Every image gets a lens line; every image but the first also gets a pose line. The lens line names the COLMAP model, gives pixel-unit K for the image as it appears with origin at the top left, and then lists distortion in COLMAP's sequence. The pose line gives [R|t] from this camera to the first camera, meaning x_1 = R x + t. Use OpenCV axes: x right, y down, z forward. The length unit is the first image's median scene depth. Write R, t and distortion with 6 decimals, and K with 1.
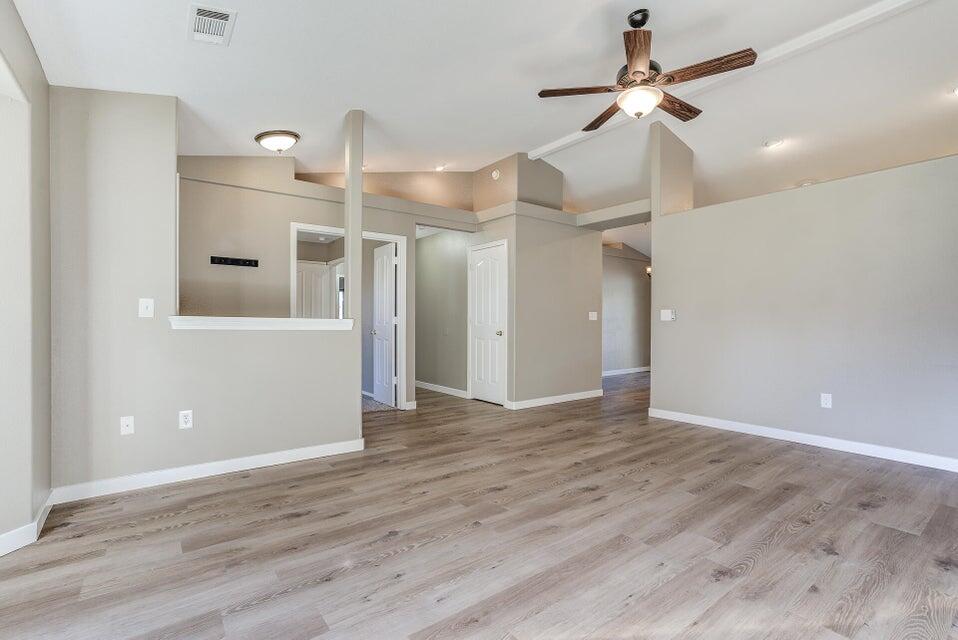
lens RADIAL K [[434.4, 0, 479.0], [0, 434.4, 320.0], [0, 0, 1]] dist [-0.001495, 0.000048]
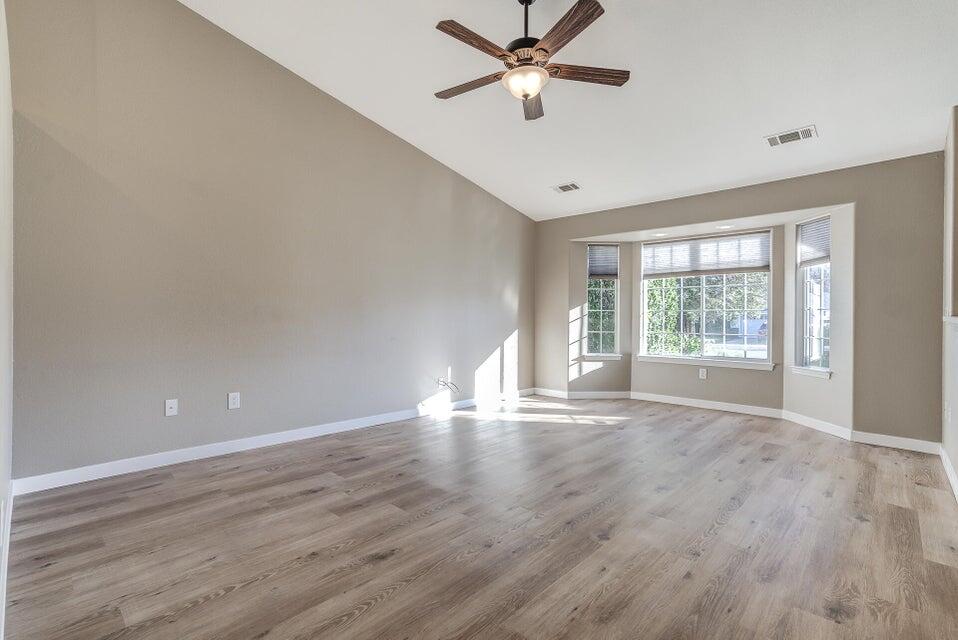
lens RADIAL K [[434.4, 0, 479.0], [0, 434.4, 320.0], [0, 0, 1]] dist [-0.001495, 0.000048]
pose [[-0.987626, -0.011284, -0.156418, 0.592844], [-0.010811, 0.999934, -0.003880, 0.014837], [0.156452, -0.002141, -0.987683, 1.853852]]
